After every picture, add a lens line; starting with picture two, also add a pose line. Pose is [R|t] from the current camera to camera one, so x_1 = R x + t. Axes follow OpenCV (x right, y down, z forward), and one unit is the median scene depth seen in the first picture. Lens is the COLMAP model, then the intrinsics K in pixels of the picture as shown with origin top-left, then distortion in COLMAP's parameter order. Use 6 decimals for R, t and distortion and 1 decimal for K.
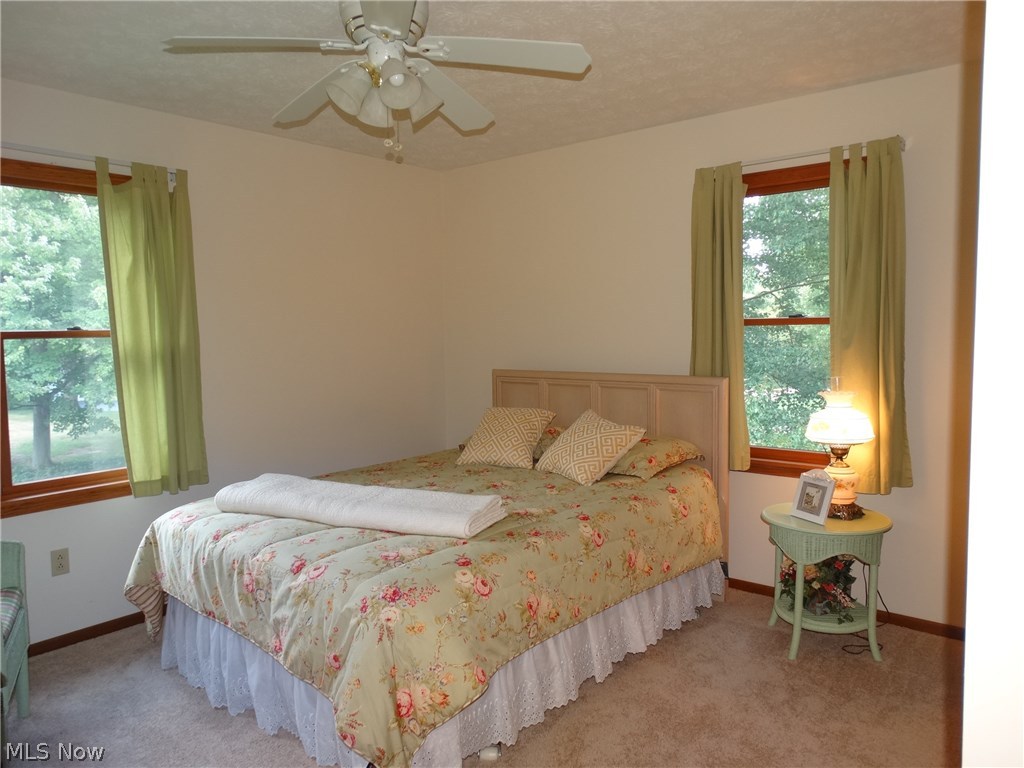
lens RADIAL K [[735.6, 0, 510.6], [0, 735.6, 377.8], [0, 0, 1]] dist [0.005940, -0.005850]
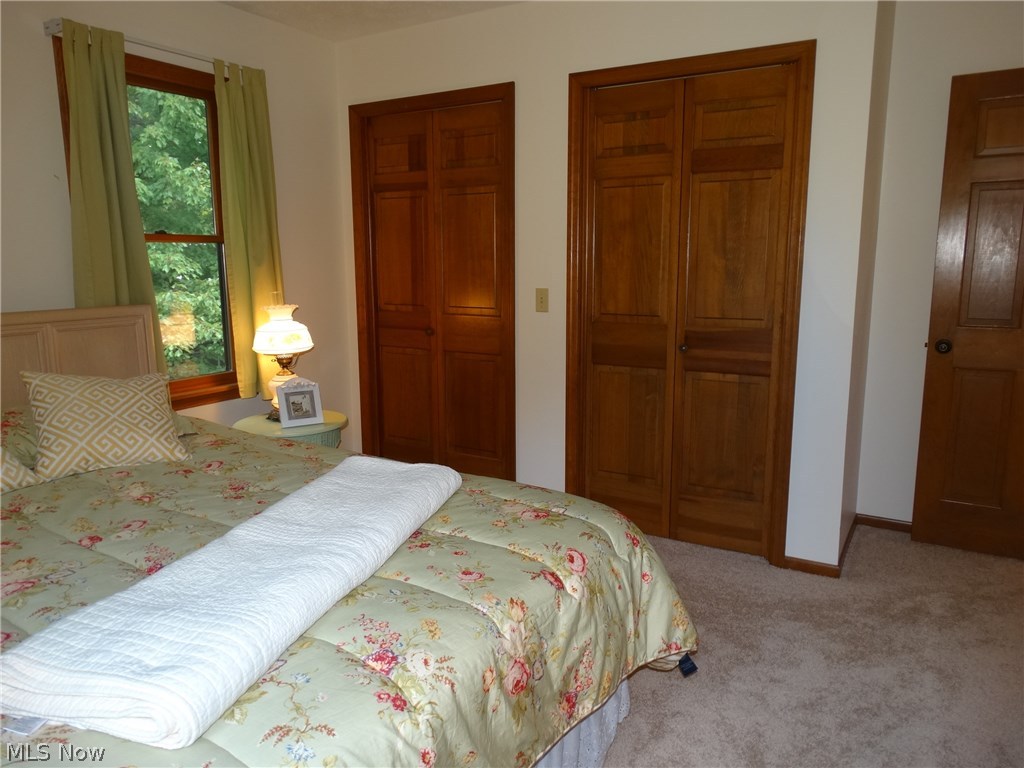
lens RADIAL K [[735.6, 0, 510.6], [0, 735.6, 377.8], [0, 0, 1]] dist [0.005940, -0.005850]
pose [[-0.162699, -0.142210, 0.976374, -0.667046], [0.077442, 0.984666, 0.156322, -0.019133], [-0.983632, 0.101045, -0.149191, 0.832324]]
